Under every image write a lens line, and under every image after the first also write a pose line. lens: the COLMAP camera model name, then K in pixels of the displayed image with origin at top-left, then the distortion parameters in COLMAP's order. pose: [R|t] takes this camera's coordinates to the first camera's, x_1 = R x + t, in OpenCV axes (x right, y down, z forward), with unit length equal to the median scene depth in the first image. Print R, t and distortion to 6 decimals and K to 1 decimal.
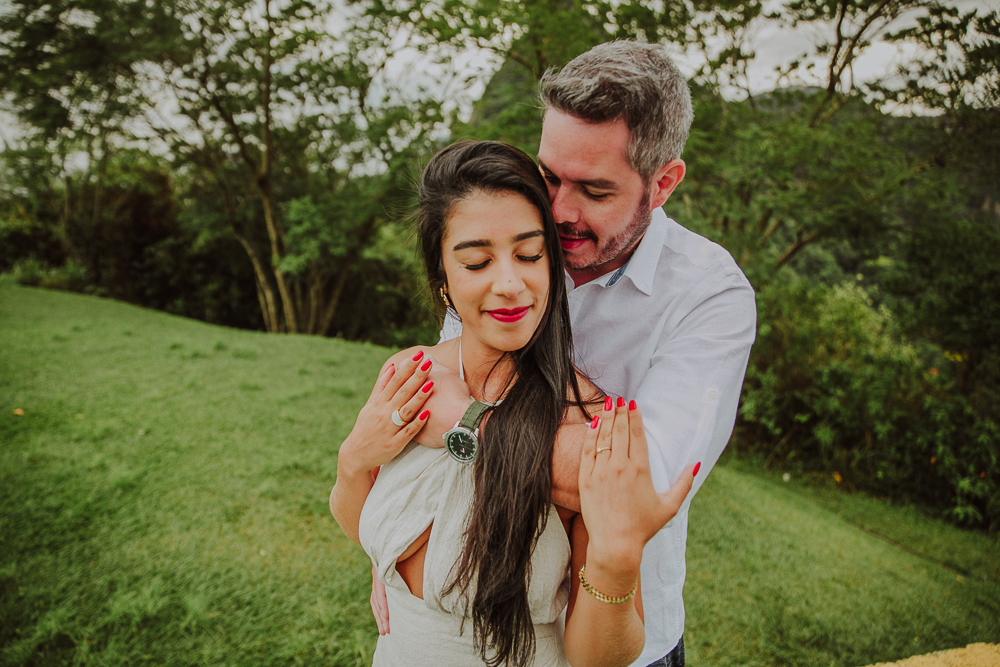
lens RADIAL K [[677.0, 0, 504.7], [0, 677.0, 327.2], [0, 0, 1]] dist [-0.048063, 0.024353]
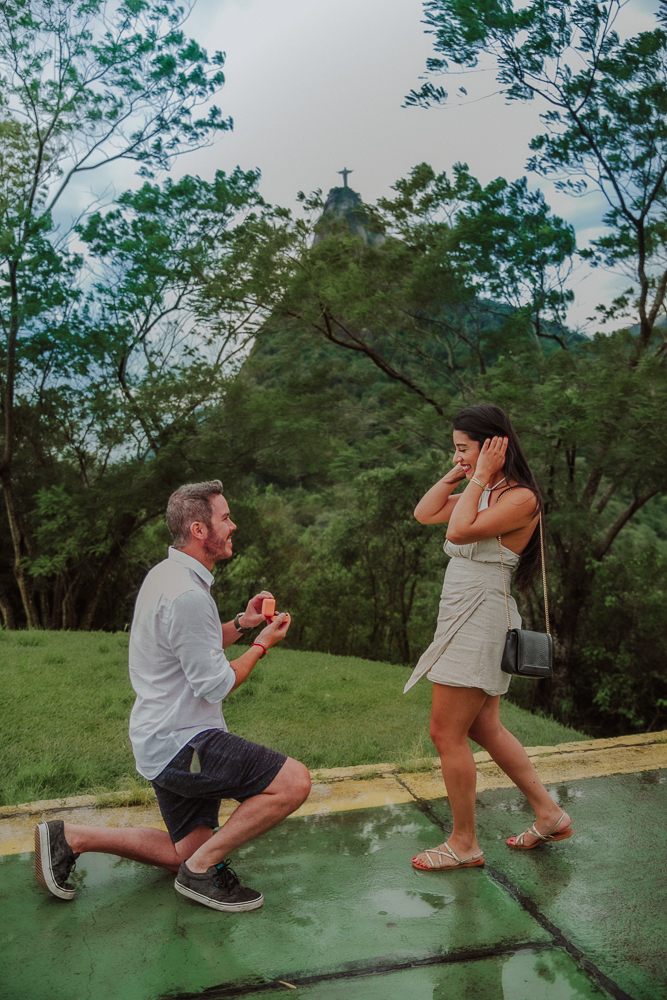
lens RADIAL K [[1044.2, 0, 332.7], [0, 1044.2, 500.6], [0, 0, 1]] dist [0.063372, 0.000000]
pose [[0.997225, -0.060435, 0.043479, -0.015113], [0.067122, 0.982476, -0.173885, 0.071129], [-0.032209, 0.176321, 0.983806, -0.278330]]
